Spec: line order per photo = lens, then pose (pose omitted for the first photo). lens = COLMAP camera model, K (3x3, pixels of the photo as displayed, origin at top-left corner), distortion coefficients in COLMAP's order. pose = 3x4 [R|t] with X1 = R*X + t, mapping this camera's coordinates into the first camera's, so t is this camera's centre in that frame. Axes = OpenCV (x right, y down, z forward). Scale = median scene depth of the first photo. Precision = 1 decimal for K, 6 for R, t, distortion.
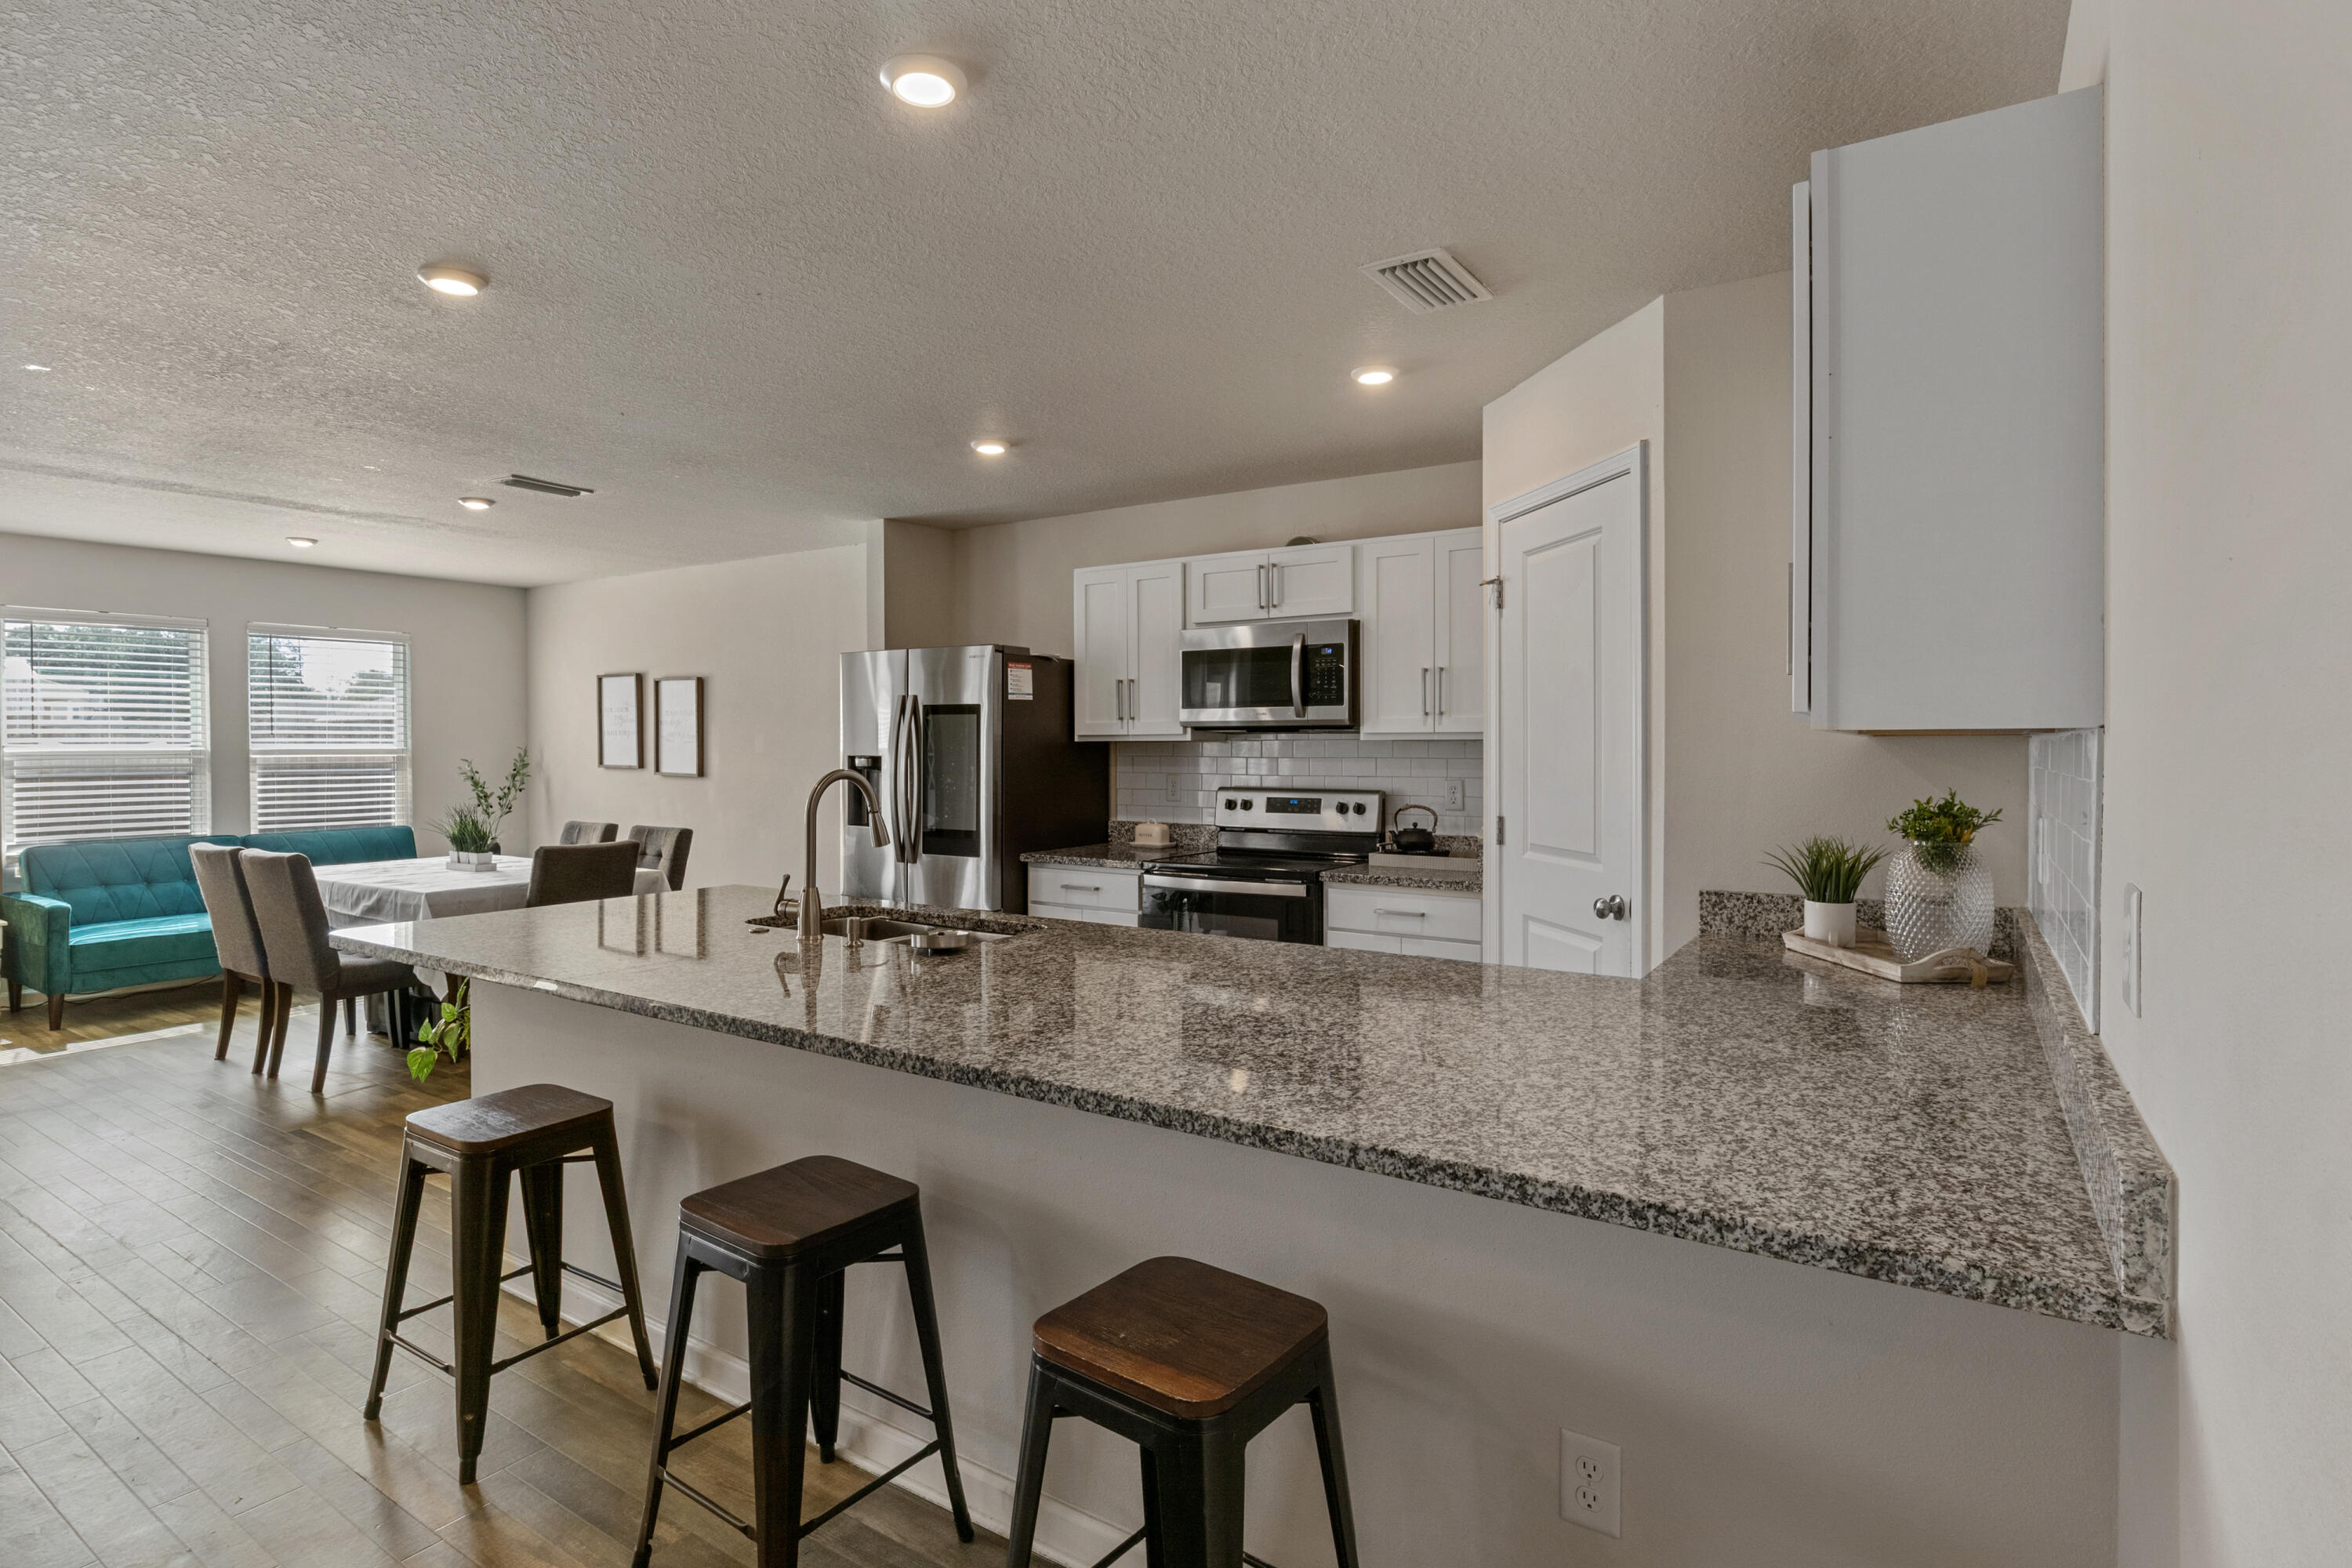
lens RADIAL K [[1221.2, 0, 1162.9], [0, 1221.2, 779.4], [0, 0, 1]] dist [-0.008615, 0.000175]
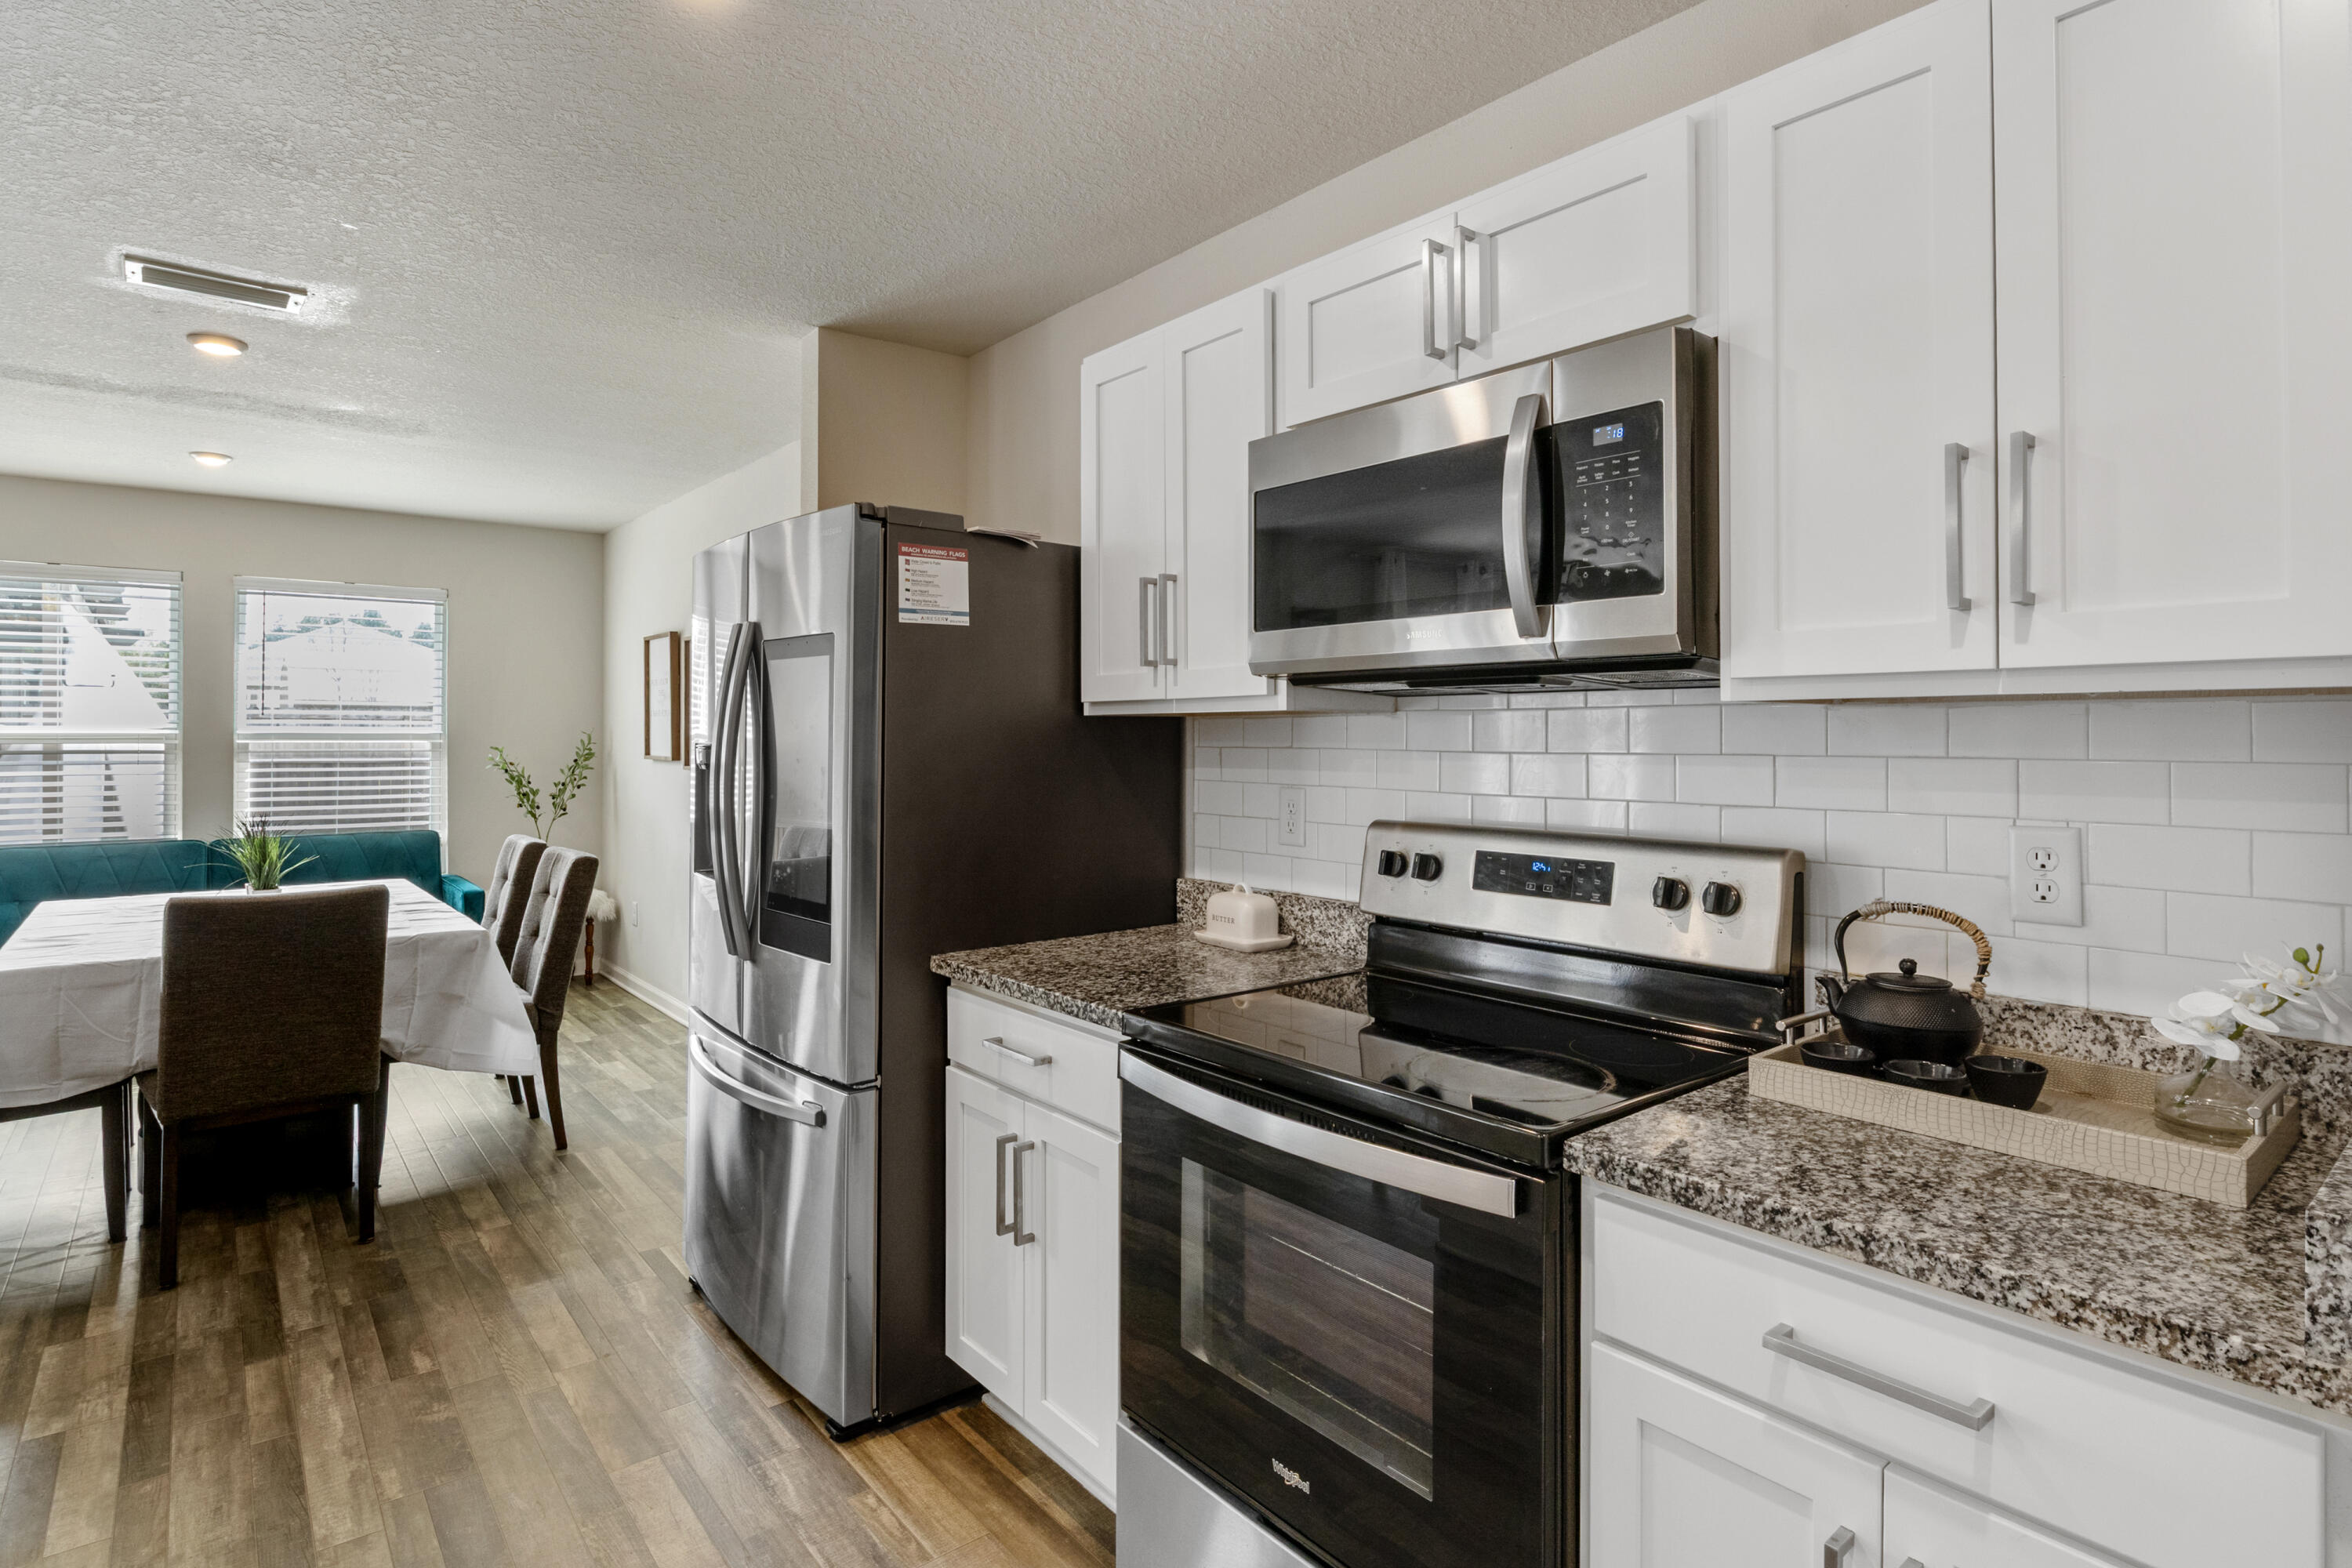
lens RADIAL K [[1191.0, 0, 1173.9], [0, 1191.0, 732.8], [0, 0, 1]] dist [-0.006216, 0.000592]
pose [[0.955521, 0.002003, -0.294917, 0.106036], [-0.011350, 0.999486, -0.029988, -0.011452], [0.294706, 0.032002, 0.955052, 0.597198]]
